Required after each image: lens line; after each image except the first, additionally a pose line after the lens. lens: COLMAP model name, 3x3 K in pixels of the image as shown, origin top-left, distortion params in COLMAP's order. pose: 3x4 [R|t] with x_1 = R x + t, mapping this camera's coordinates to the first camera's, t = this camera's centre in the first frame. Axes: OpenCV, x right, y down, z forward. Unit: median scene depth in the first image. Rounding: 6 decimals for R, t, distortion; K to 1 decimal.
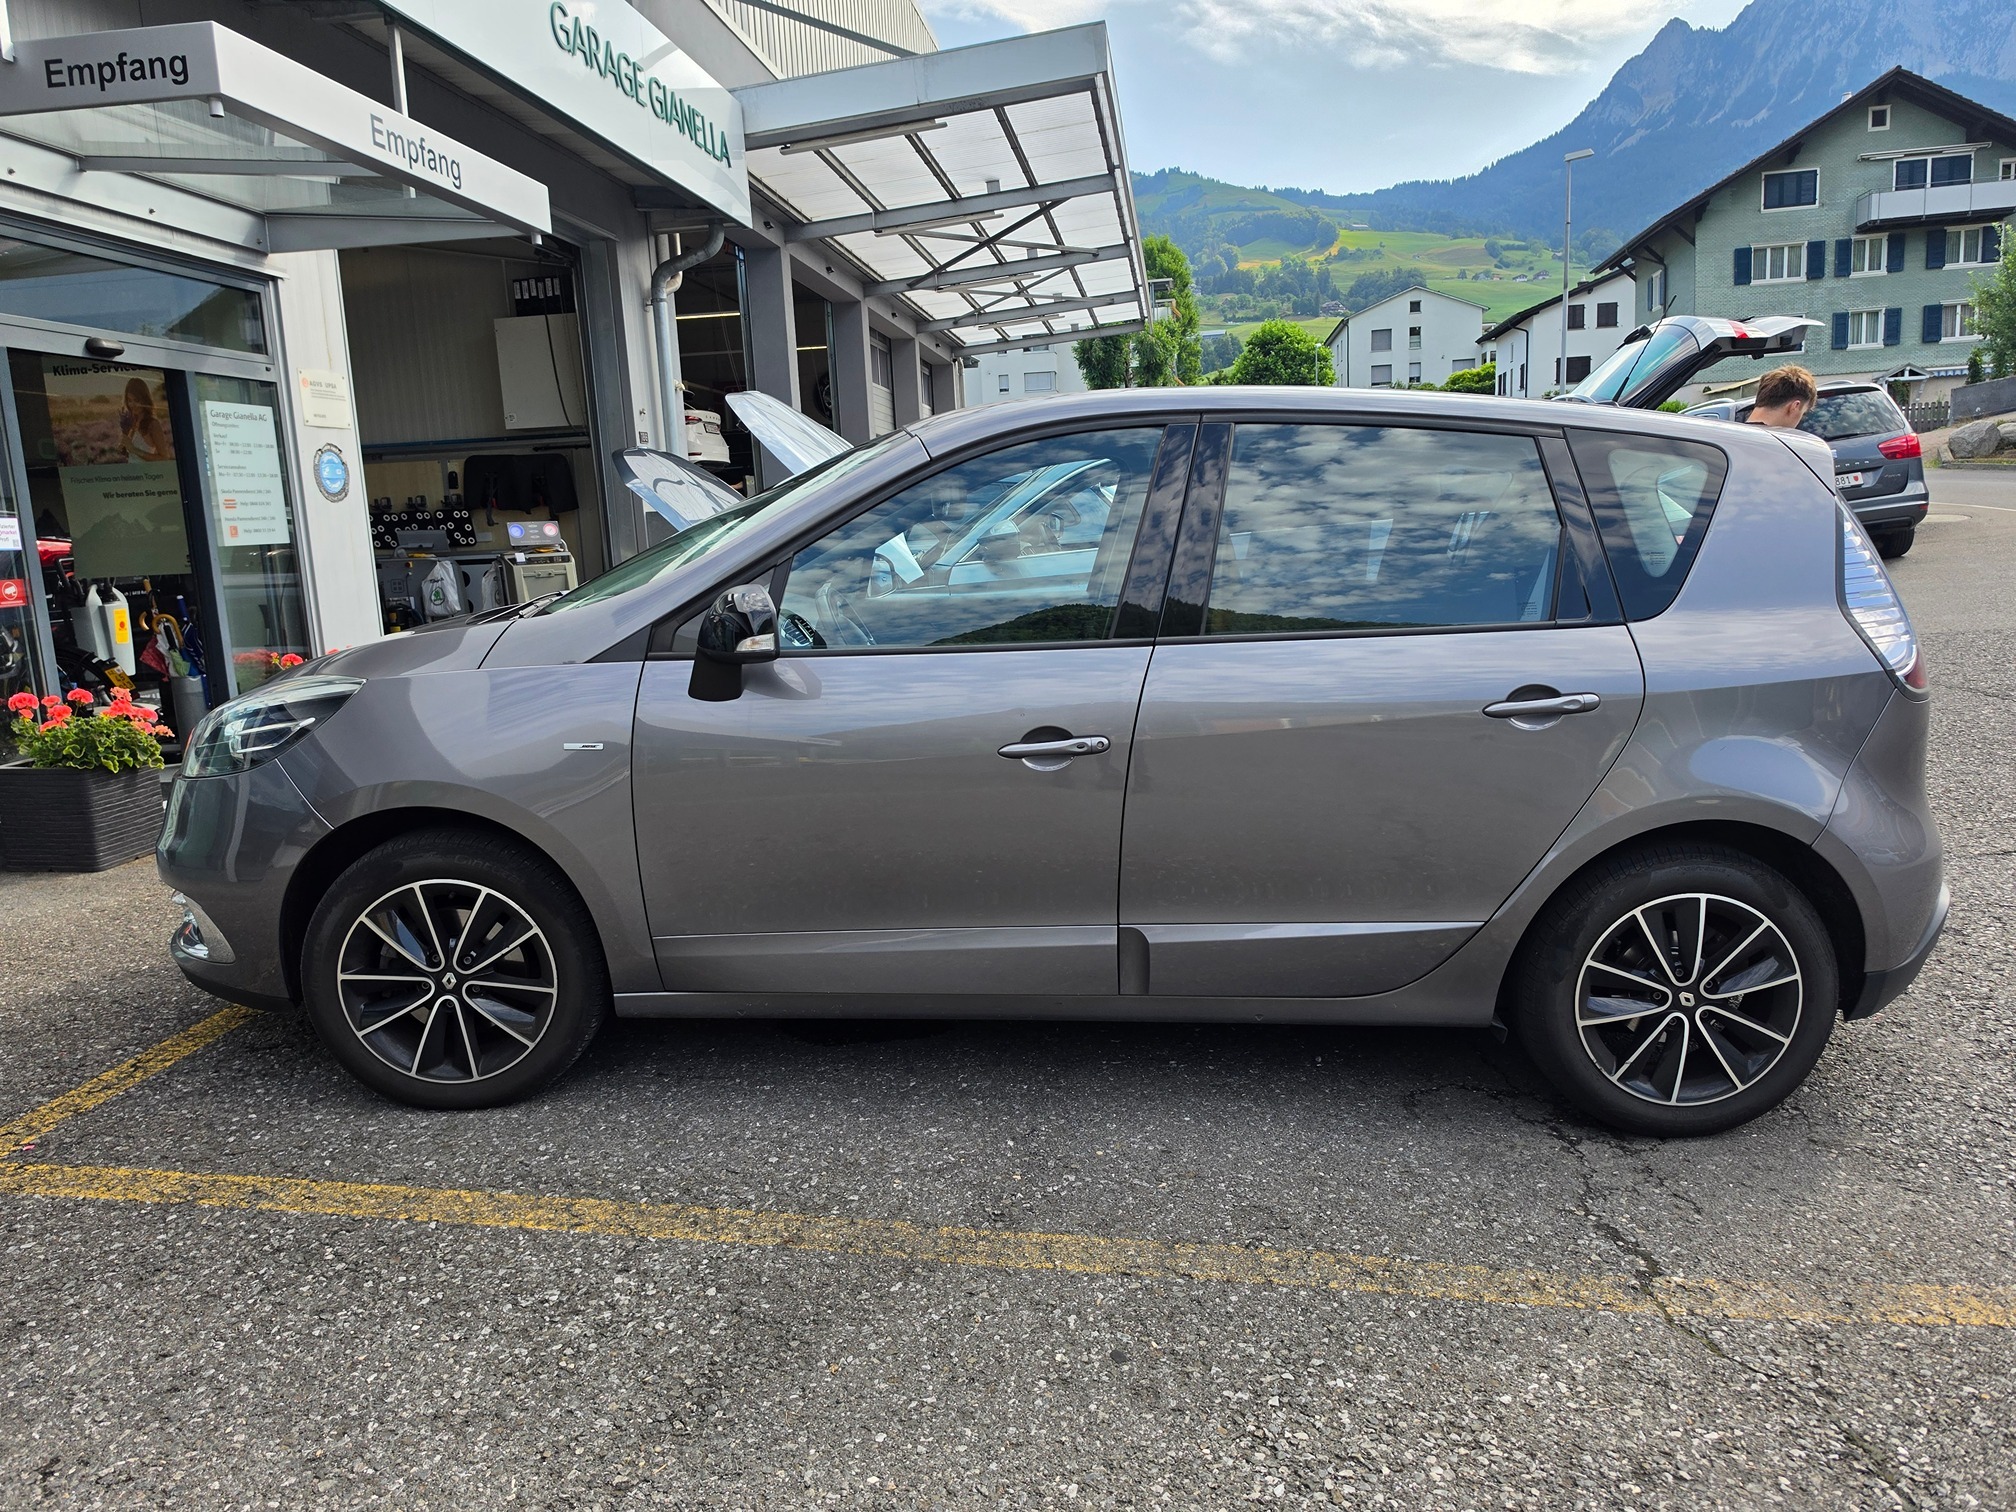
lens RADIAL K [[1331.8, 0, 1008.0], [0, 1331.8, 756.0], [0, 0, 1]] dist [0.006082, 0.006334]
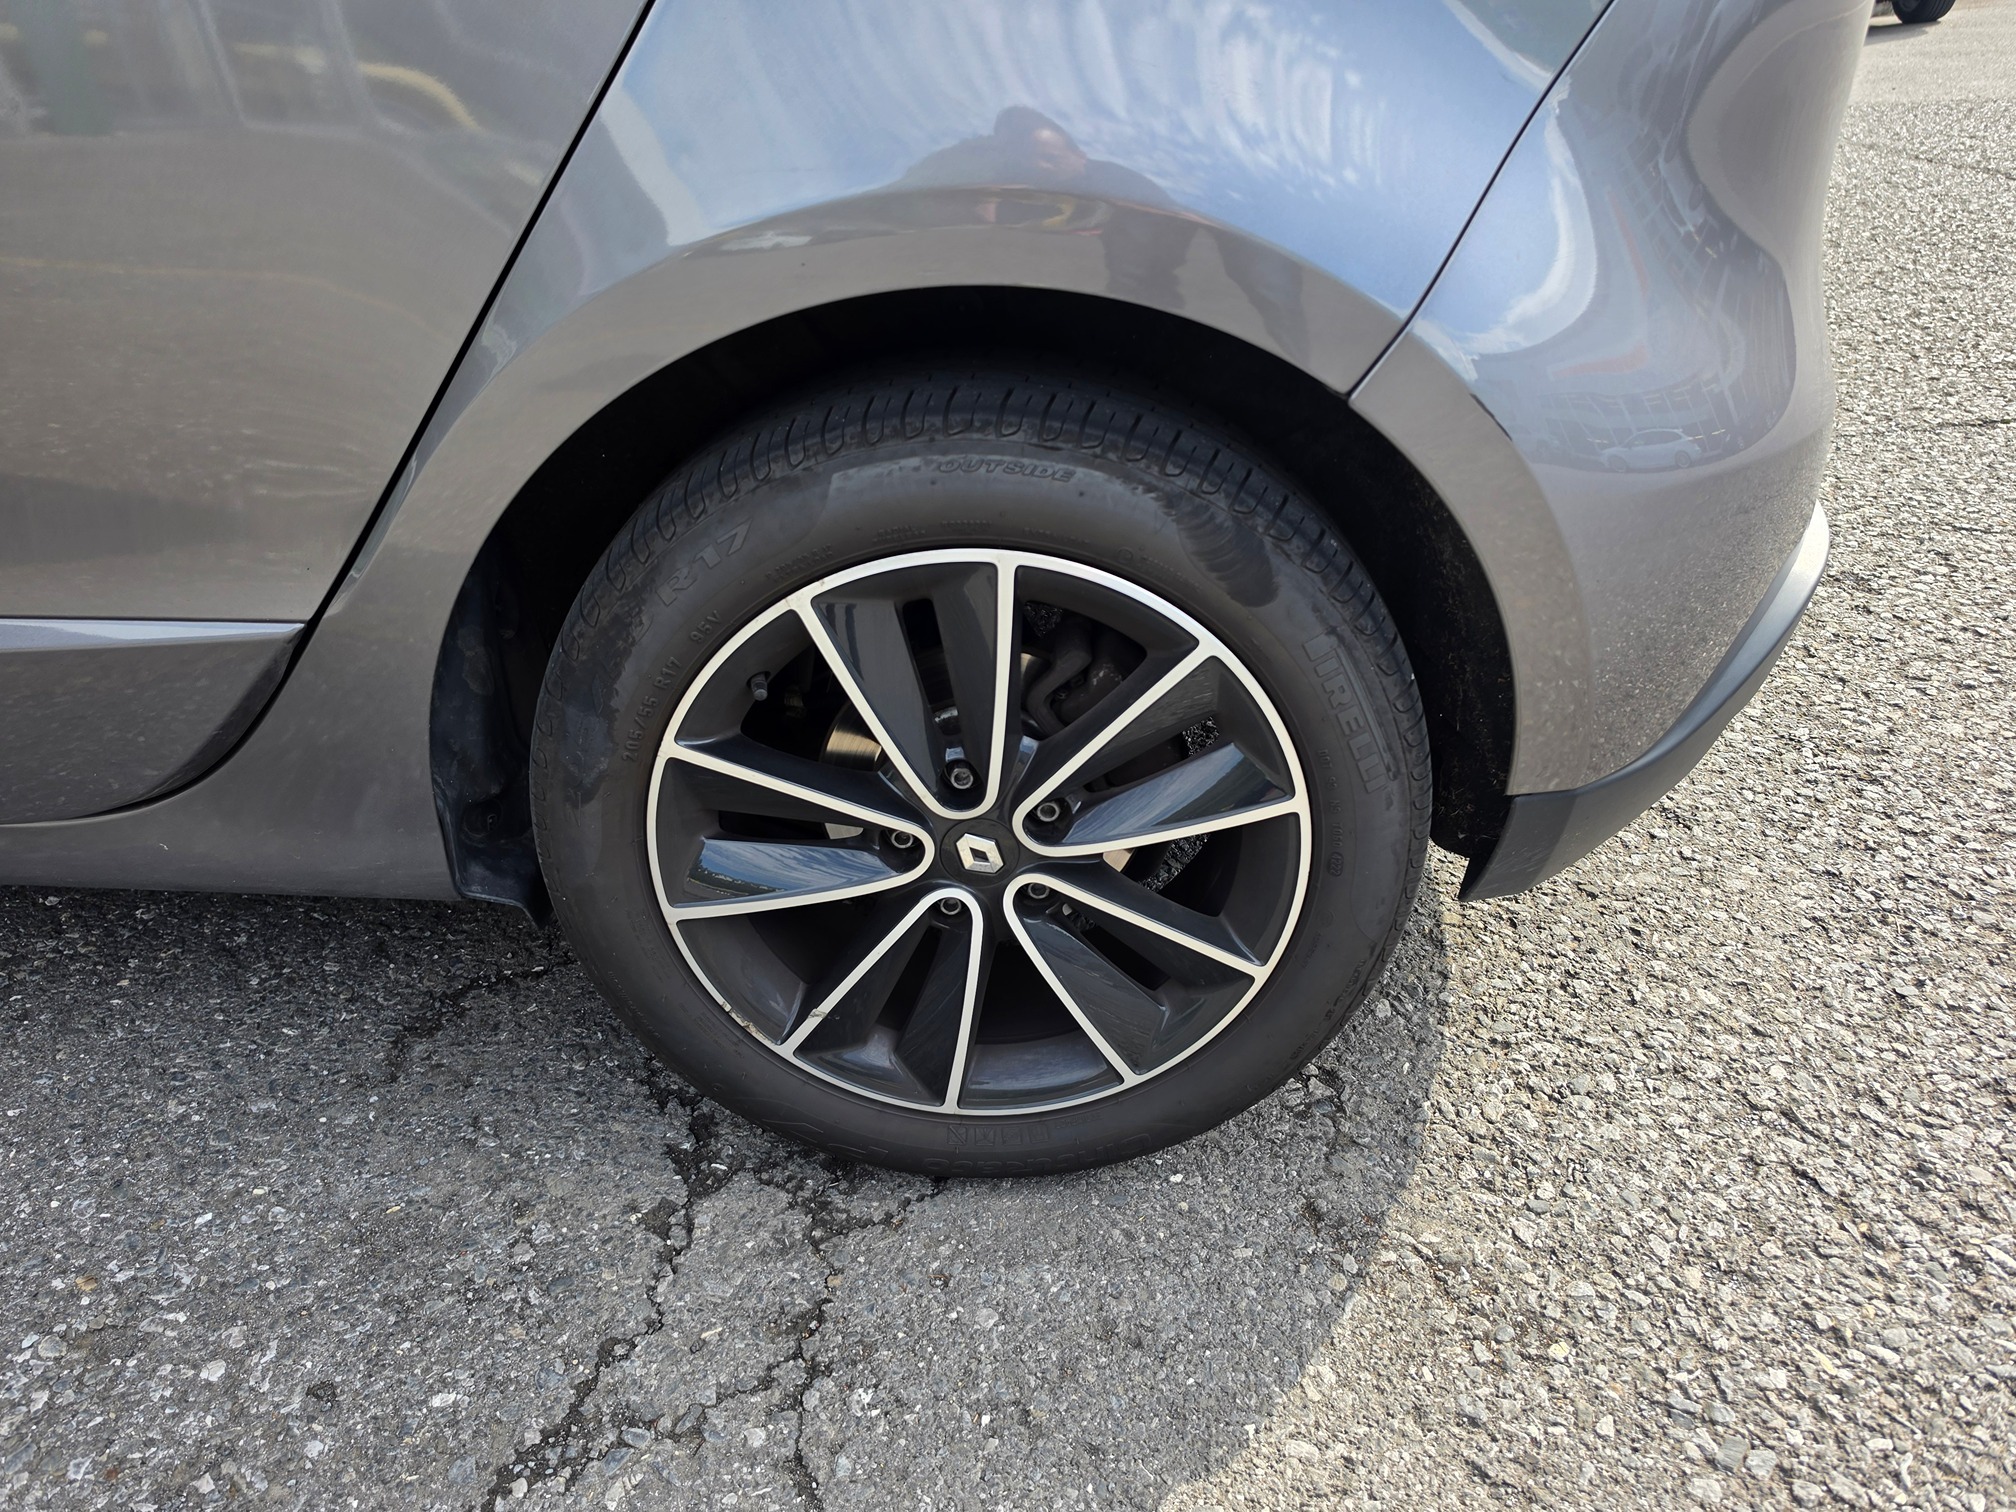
lens RADIAL K [[1408.6, 0, 958.4], [0, 1408.6, 697.1], [0, 0, 1]] dist [0.036659, -0.038369]
pose [[0.999295, 0.020484, 0.031476, 0.473239], [-0.028535, 0.959044, 0.281816, 0.042828], [-0.024414, -0.282515, 0.958952, 0.646131]]
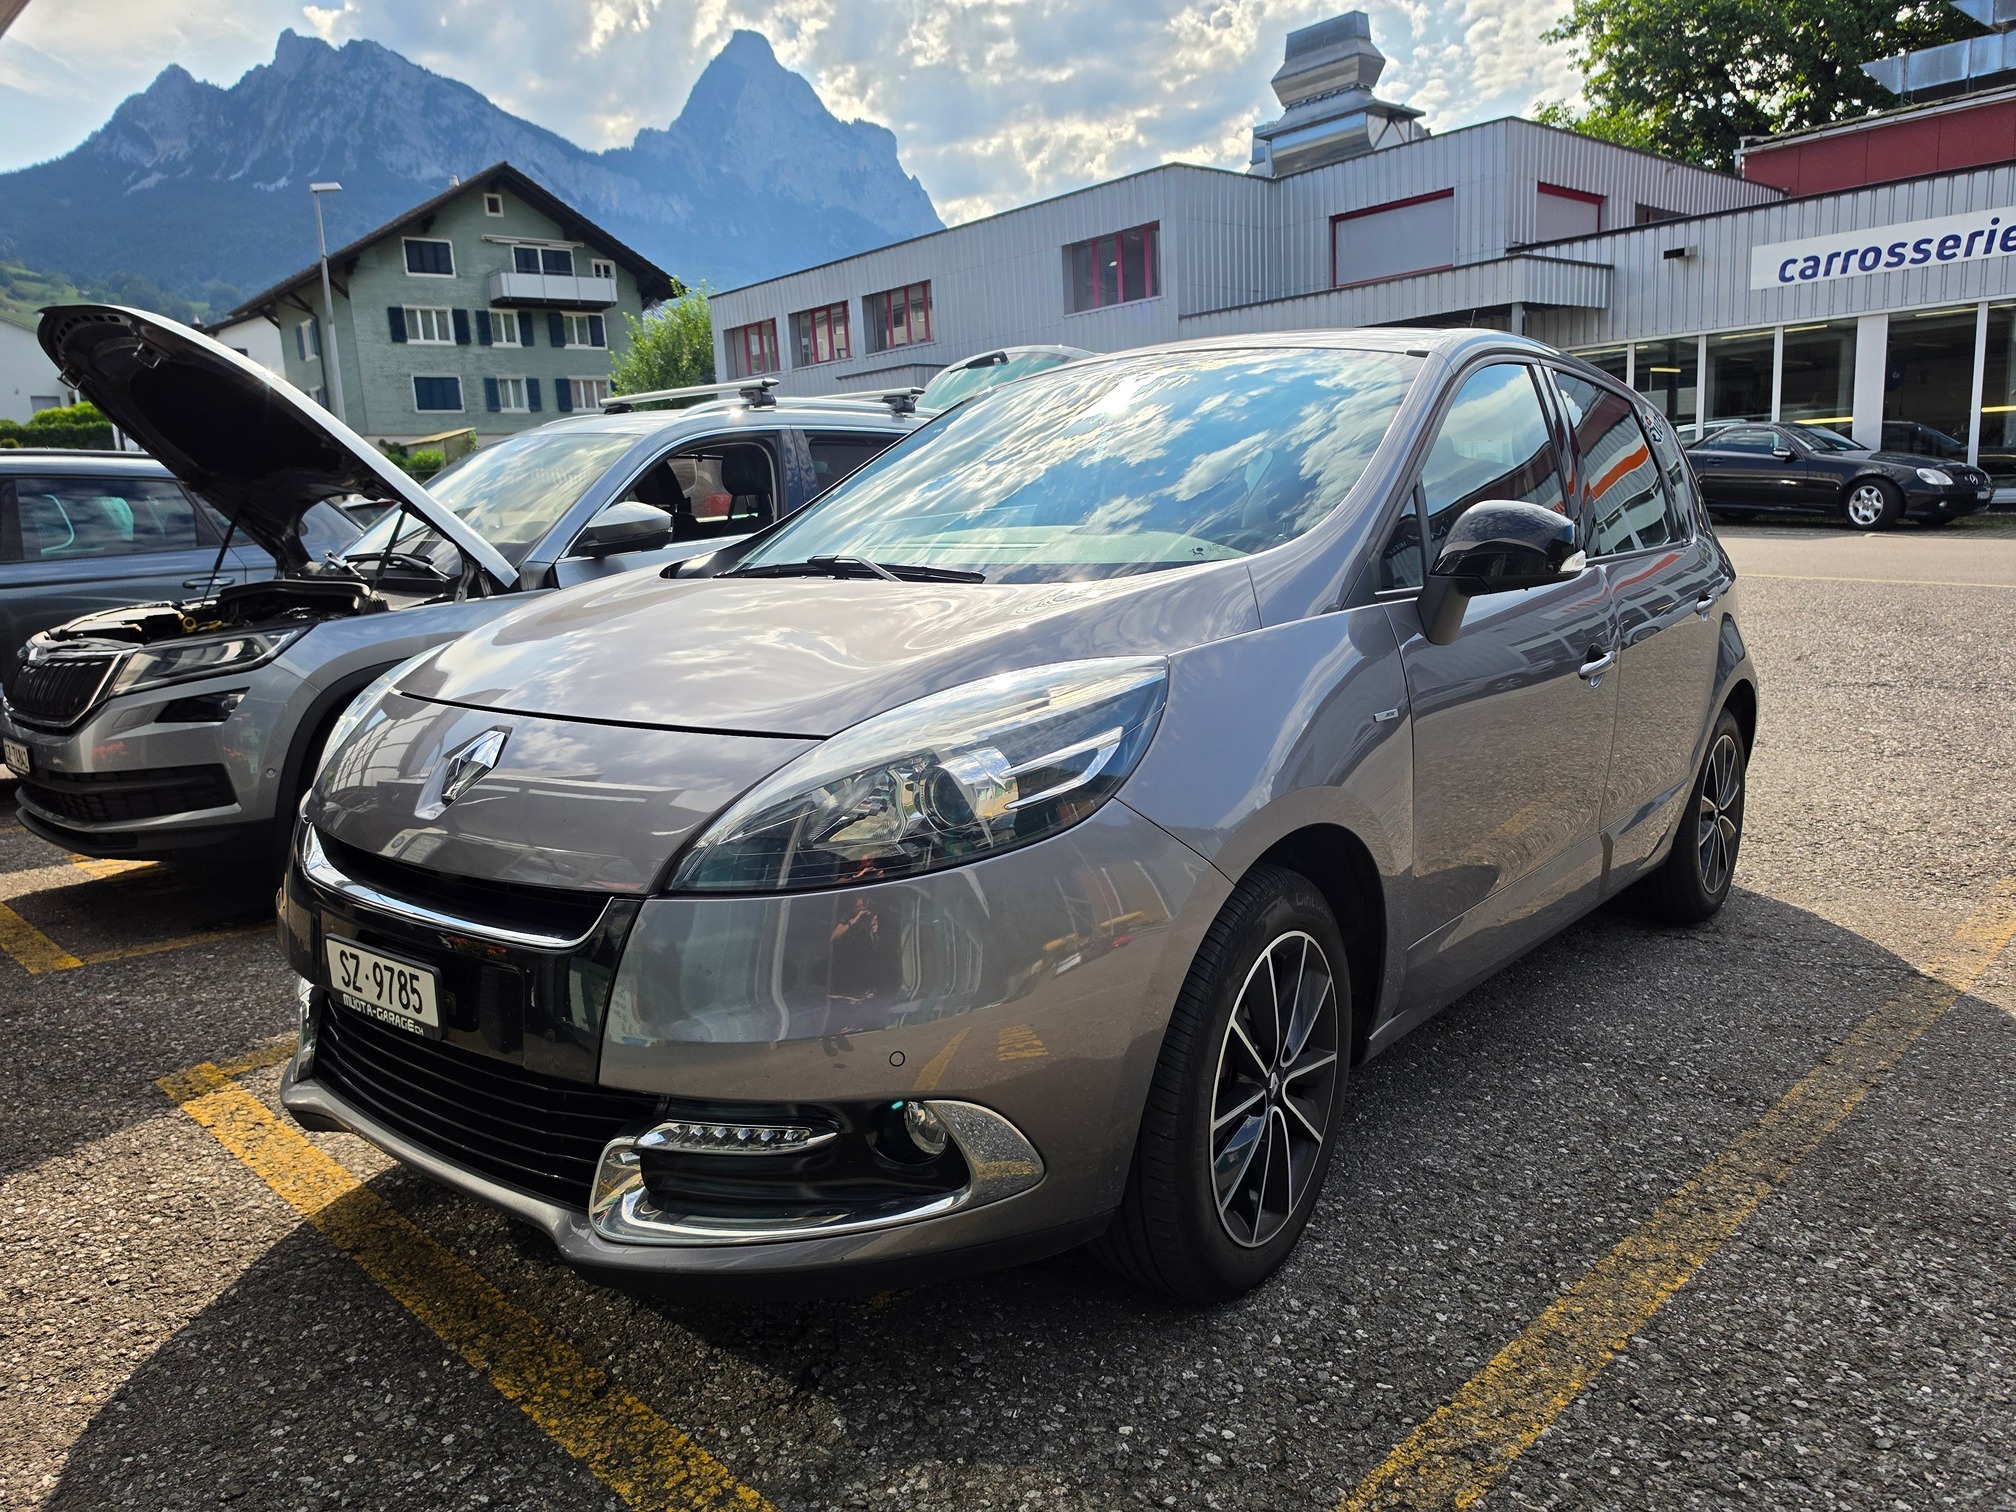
lens RADIAL K [[1415.2, 0, 911.6], [0, 1415.2, 763.0], [0, 0, 1]] dist [-0.008178, -0.001451]
pose [[0.627200, -0.122731, 0.769128, -1.054540], [0.159713, 0.986788, 0.027222, -0.035631], [-0.762307, 0.105766, 0.638515, 0.670208]]
